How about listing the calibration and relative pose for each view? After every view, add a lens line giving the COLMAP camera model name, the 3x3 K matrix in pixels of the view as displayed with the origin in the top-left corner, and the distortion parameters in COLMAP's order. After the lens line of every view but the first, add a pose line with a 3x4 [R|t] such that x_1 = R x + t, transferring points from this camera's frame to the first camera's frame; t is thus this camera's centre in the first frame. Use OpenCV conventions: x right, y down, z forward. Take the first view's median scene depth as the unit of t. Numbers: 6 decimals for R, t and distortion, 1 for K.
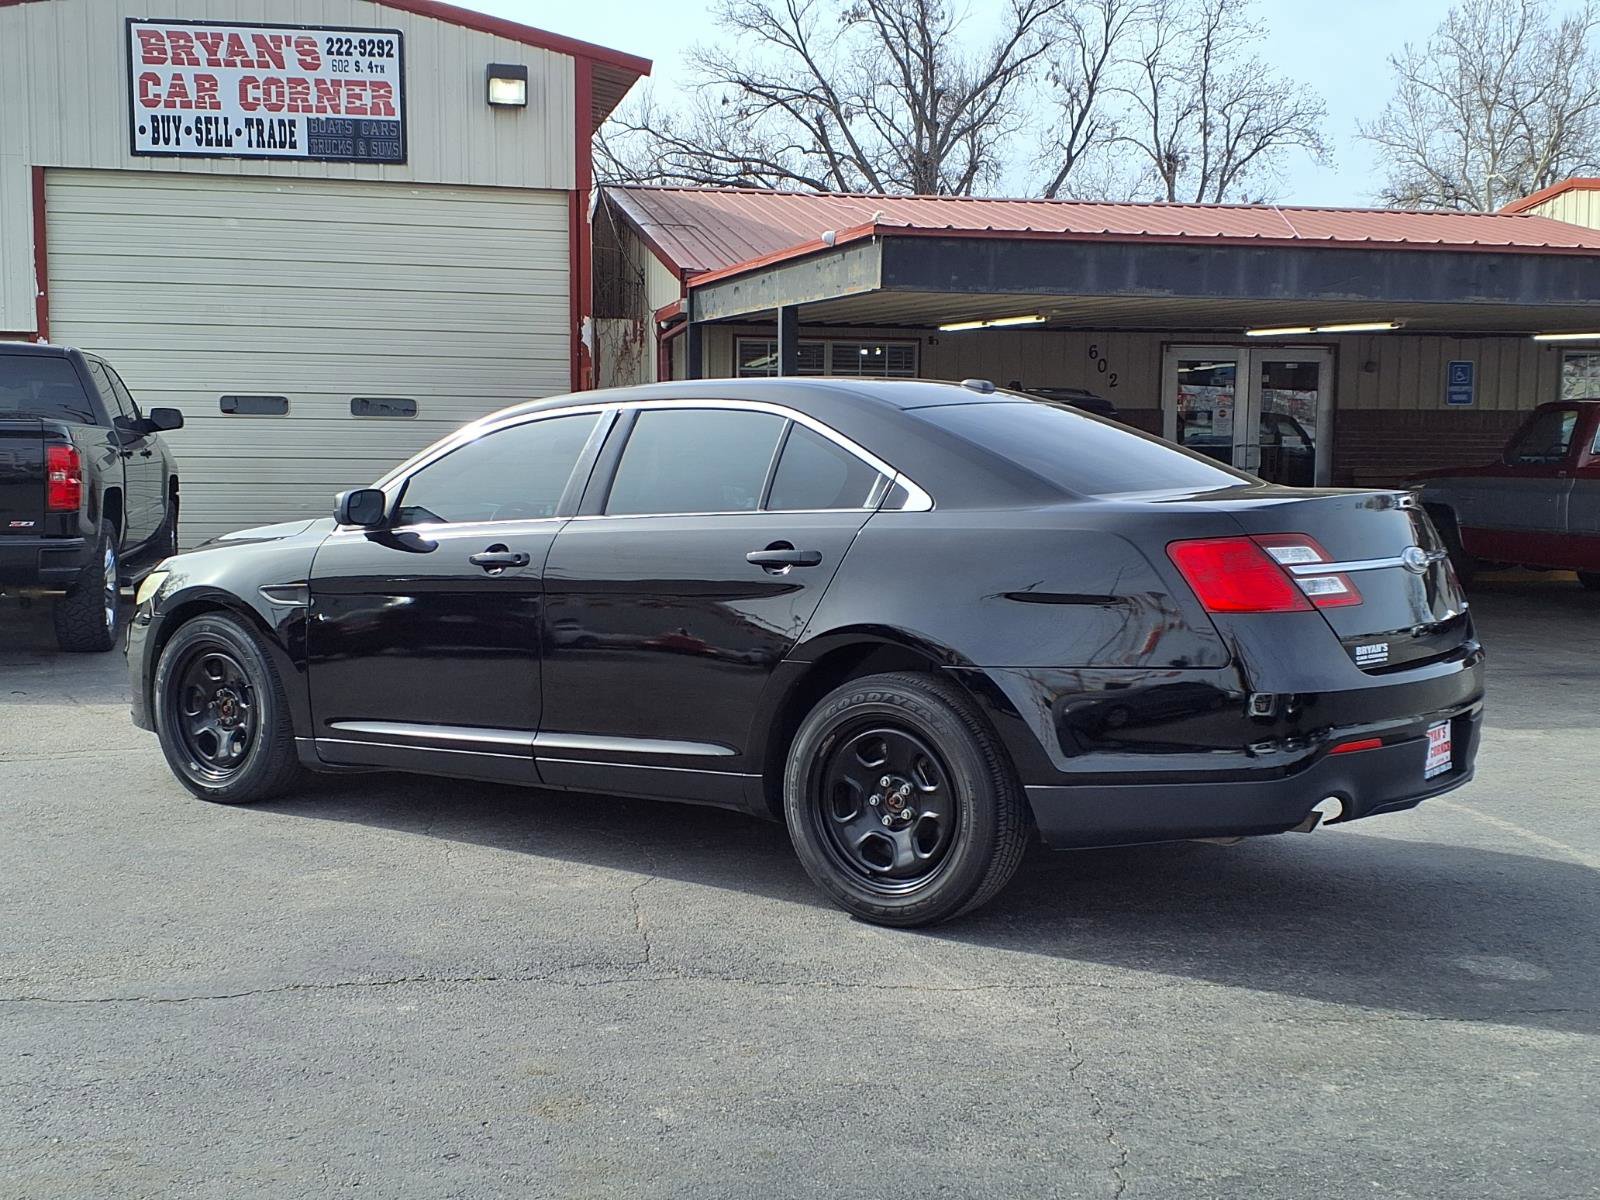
lens RADIAL K [[1918.1, 0, 785.0], [0, 1918.1, 606.4], [0, 0, 1]] dist [0.227152, -0.626966]
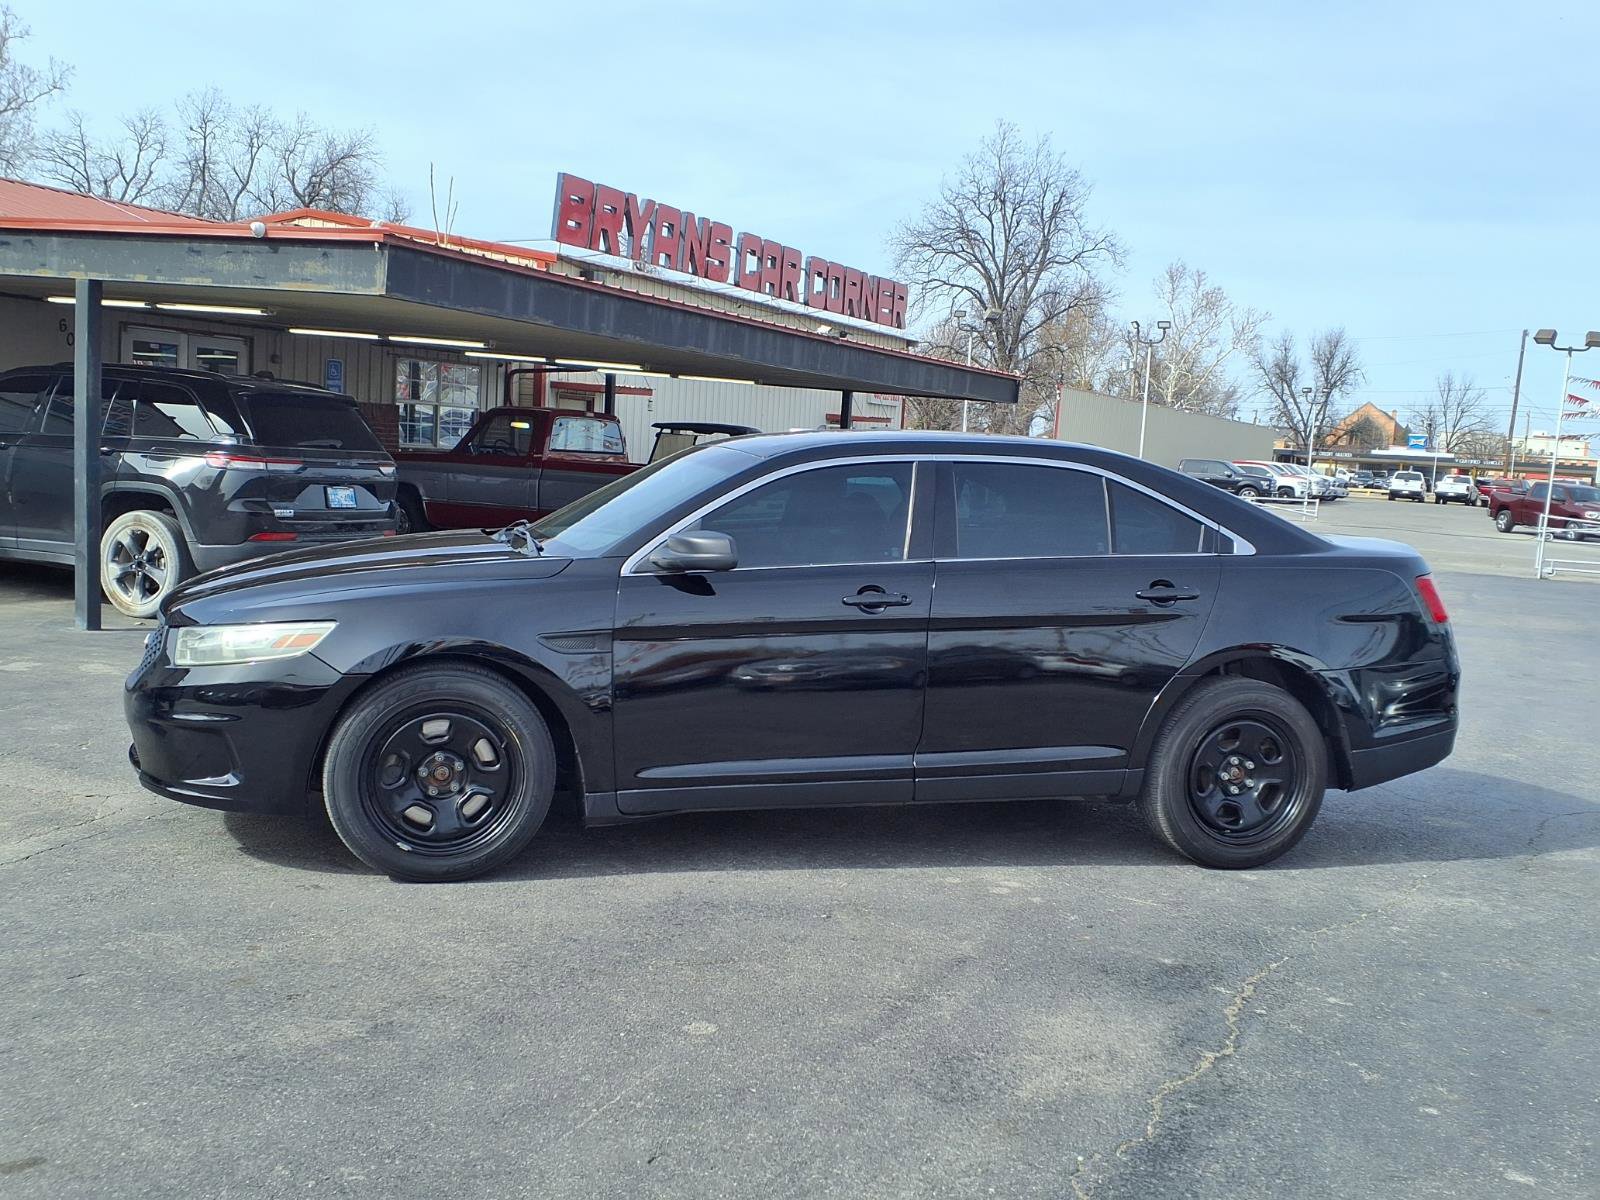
lens RADIAL K [[1587.3, 0, 785.0], [0, 1587.3, 598.1], [0, 0, 1]] dist [0.148584, -0.329302]
pose [[0.610085, -0.048159, 0.790871, -0.316357], [0.014734, 0.998668, 0.049446, -0.025123], [-0.792199, -0.018513, 0.609982, 0.181373]]
